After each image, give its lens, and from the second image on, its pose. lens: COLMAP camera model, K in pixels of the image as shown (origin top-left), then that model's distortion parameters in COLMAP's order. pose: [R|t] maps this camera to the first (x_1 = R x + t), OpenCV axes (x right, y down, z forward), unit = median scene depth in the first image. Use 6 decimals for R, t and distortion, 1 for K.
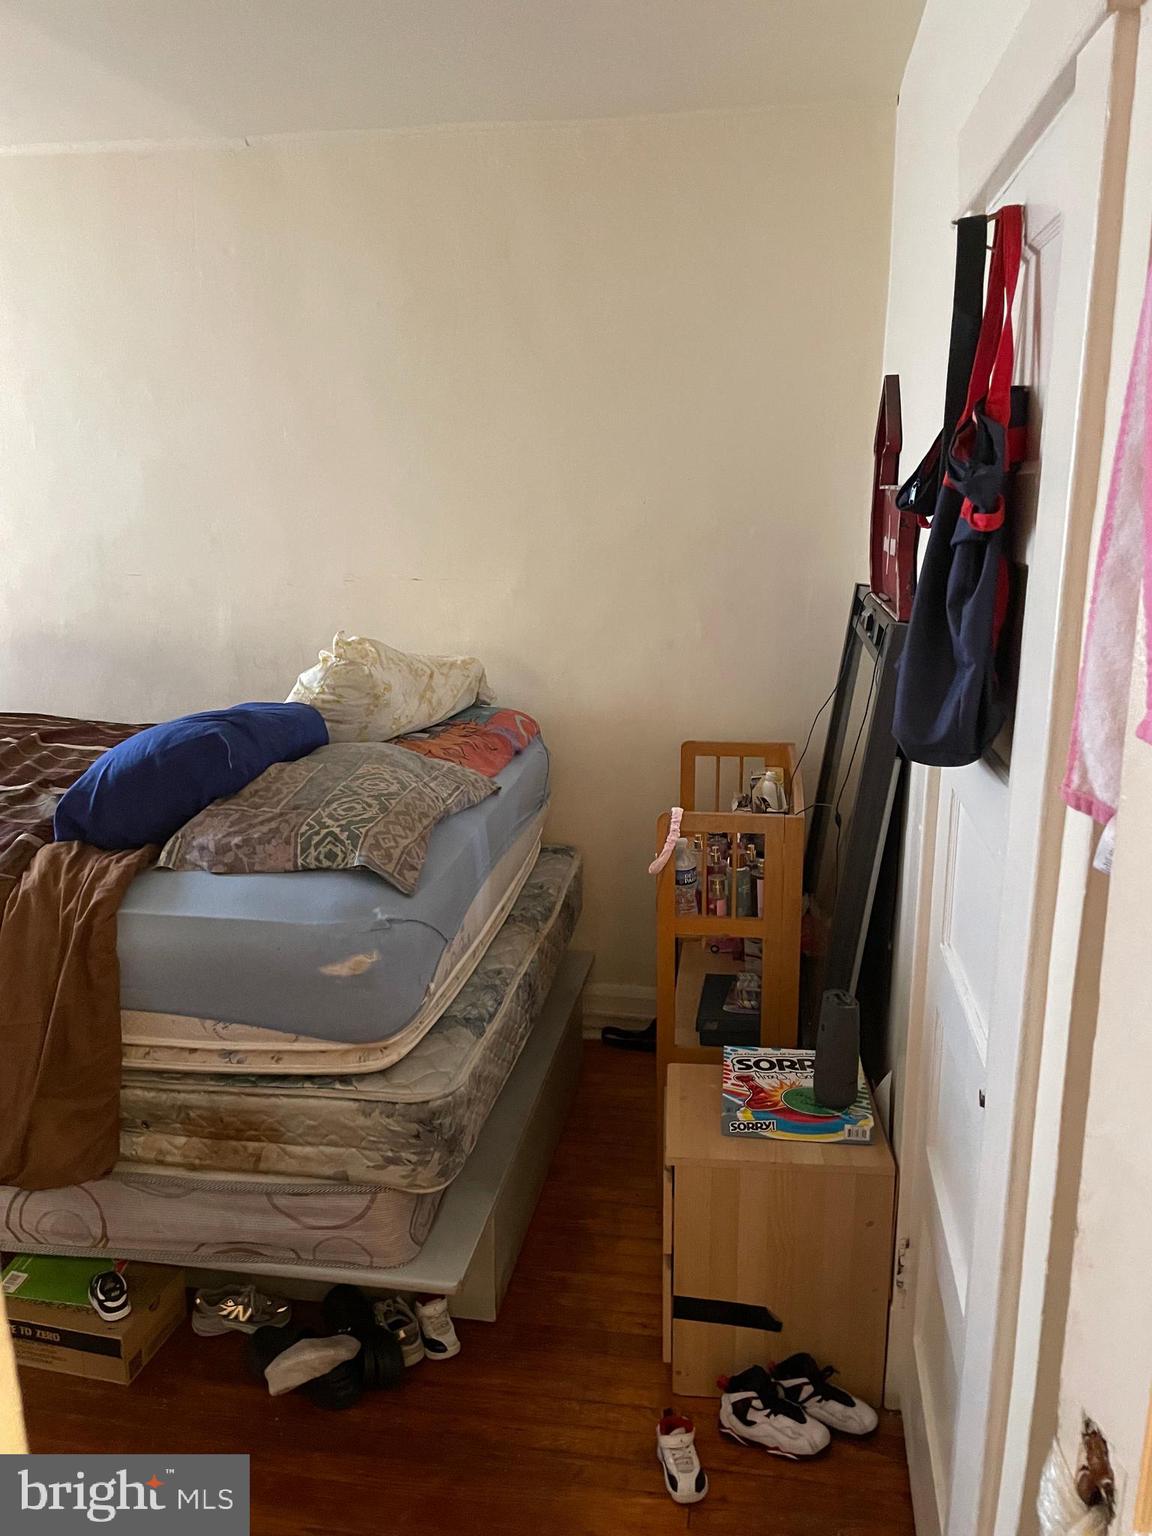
lens RADIAL K [[1158.8, 0, 570.9], [0, 1158.8, 767.6], [0, 0, 1]] dist [0.086991, -0.115387]
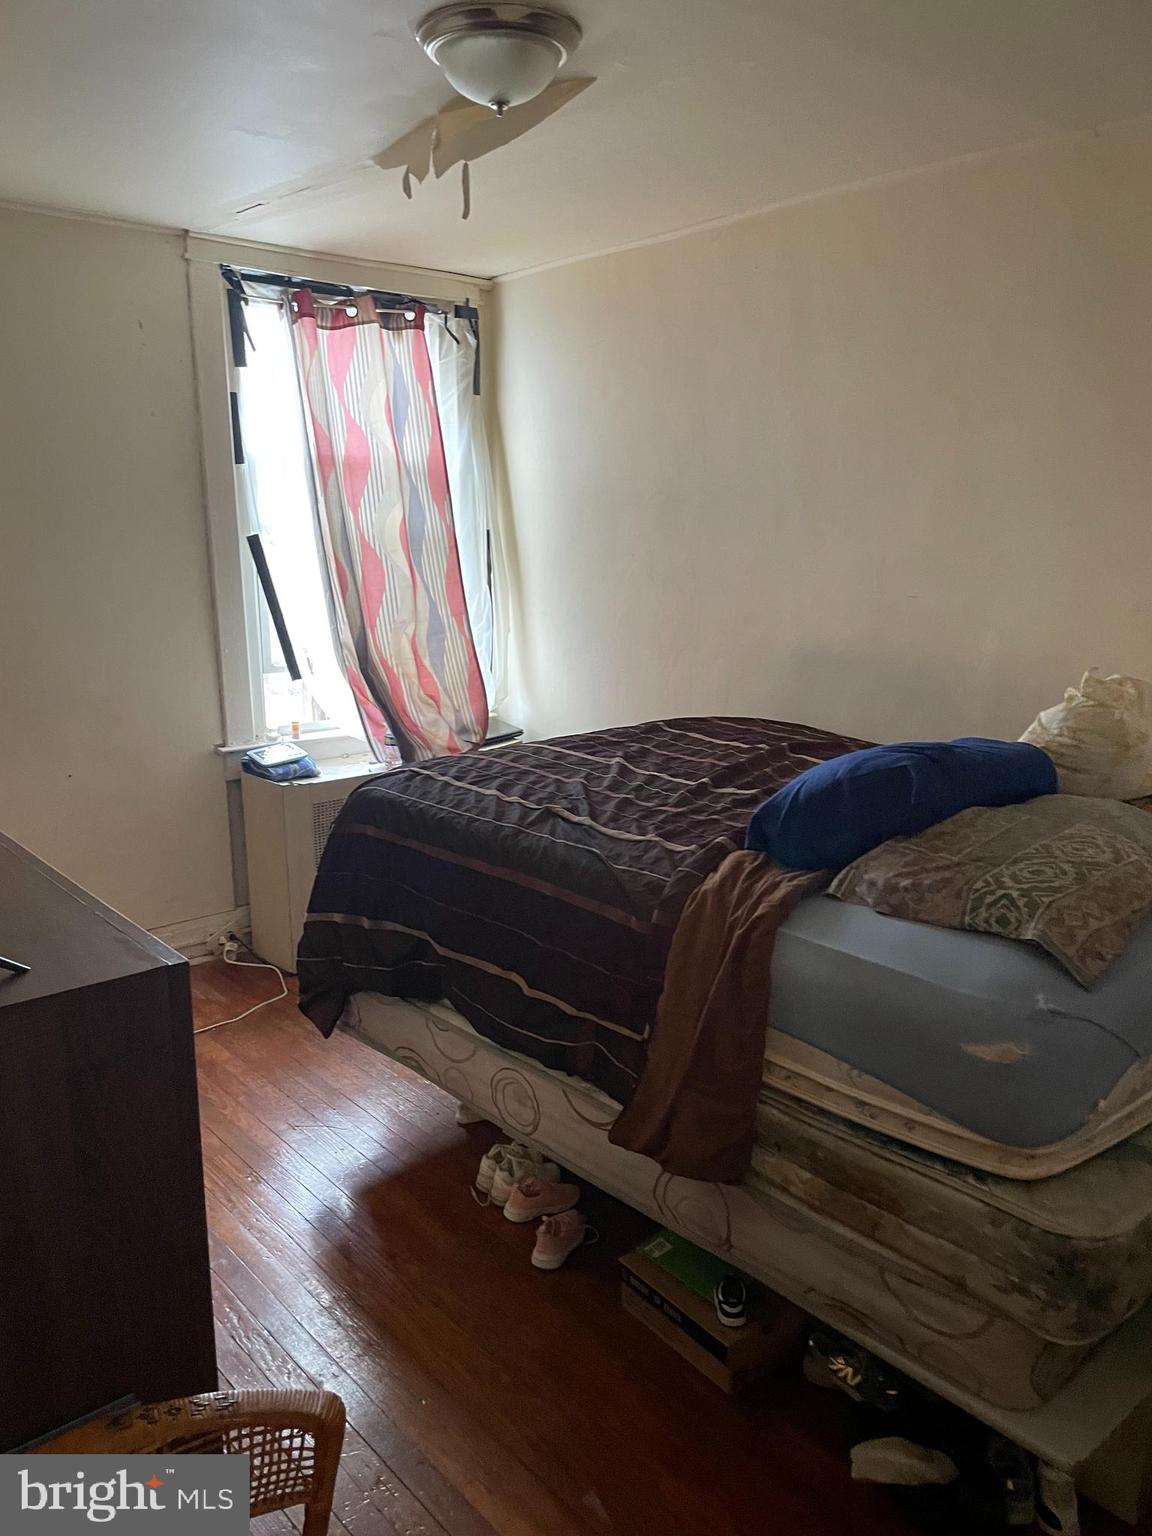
lens RADIAL K [[1158.8, 0, 581.0], [0, 1158.8, 775.2], [0, 0, 1]] dist [0.086991, -0.115387]
pose [[0.771812, 0.136695, -0.620984, 0.081406], [-0.143983, 0.988823, 0.038712, -0.021390], [0.619334, 0.059533, 0.782867, 0.104186]]
